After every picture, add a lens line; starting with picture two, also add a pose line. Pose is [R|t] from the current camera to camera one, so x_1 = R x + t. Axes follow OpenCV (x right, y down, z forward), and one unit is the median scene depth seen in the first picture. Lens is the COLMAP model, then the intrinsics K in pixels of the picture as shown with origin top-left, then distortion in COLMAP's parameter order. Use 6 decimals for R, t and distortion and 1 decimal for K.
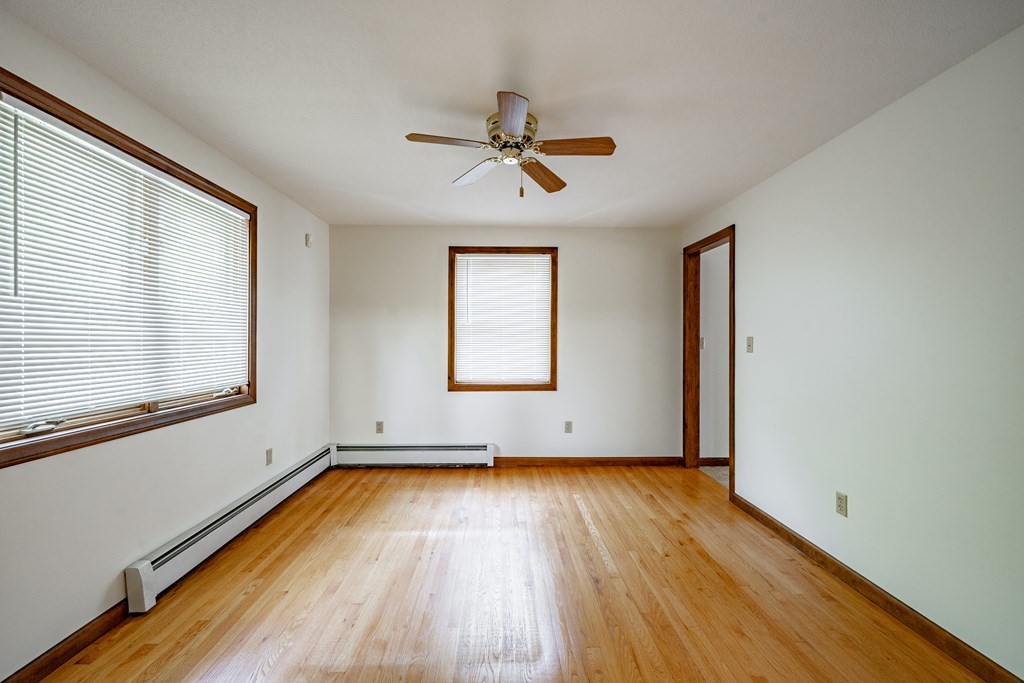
lens RADIAL K [[421.7, 0, 516.3], [0, 421.7, 341.1], [0, 0, 1]] dist [-0.000328, -0.000864]
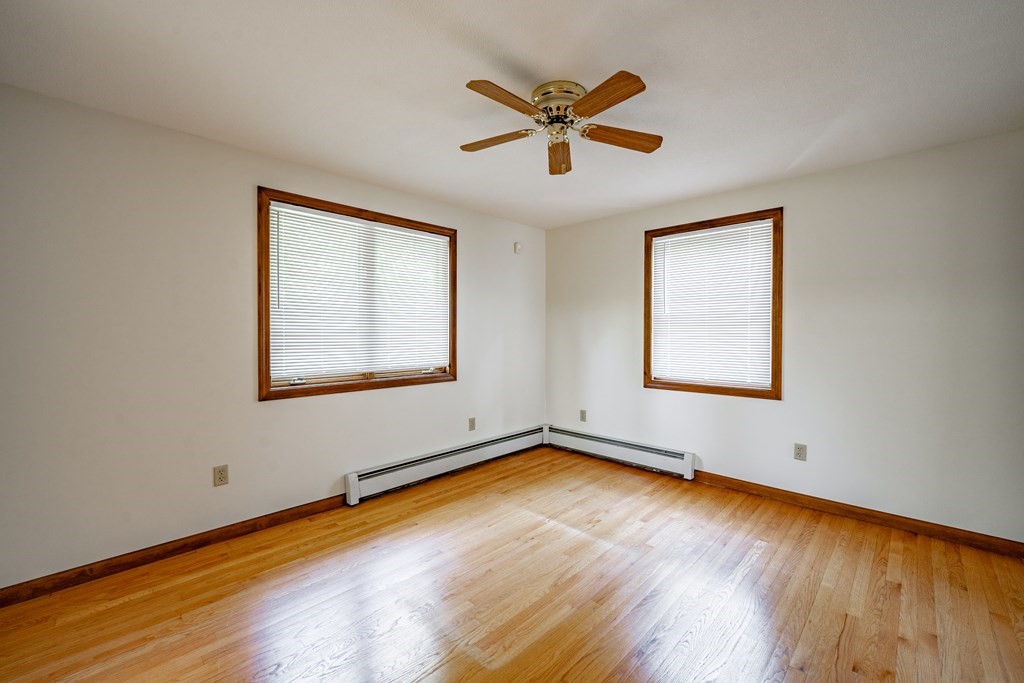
lens RADIAL K [[421.7, 0, 517.6], [0, 421.7, 335.2], [0, 0, 1]] dist [-0.000328, -0.000864]
pose [[0.707616, 0.004934, -0.706580, 0.345882], [-0.001803, 0.999985, 0.005177, -0.000394], [0.706595, -0.002389, 0.707614, 0.168953]]
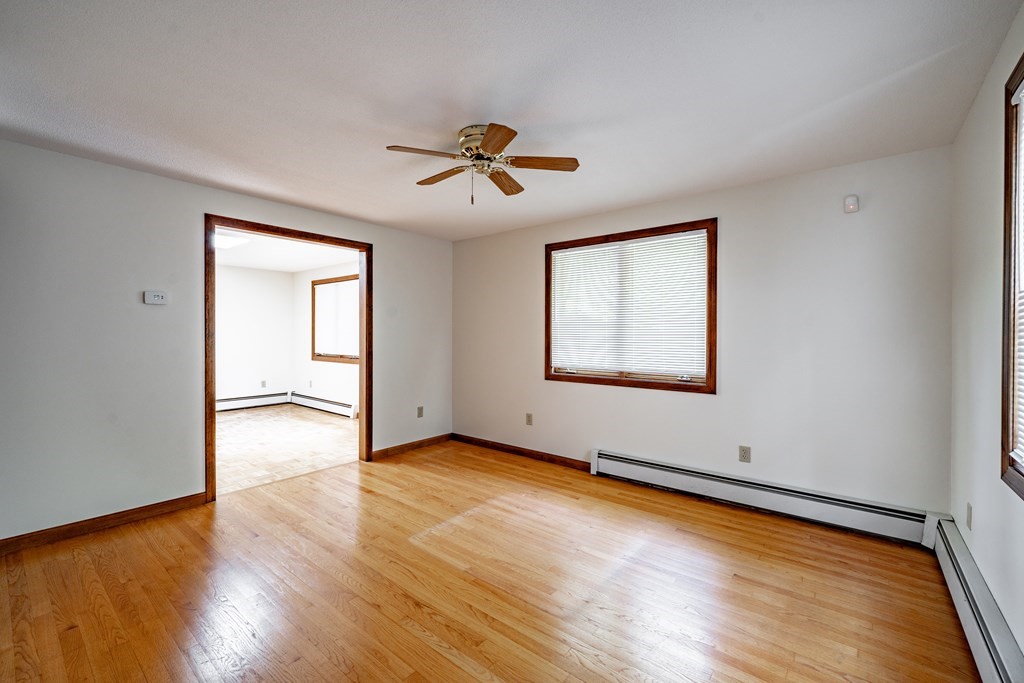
lens RADIAL K [[421.7, 0, 525.4], [0, 421.7, 343.9], [0, 0, 1]] dist [-0.000328, -0.000864]
pose [[-0.635168, 0.005183, -0.772356, 0.442331], [-0.010662, 0.999823, 0.015477, 0.001471], [0.772300, 0.018065, -0.635001, 1.046492]]
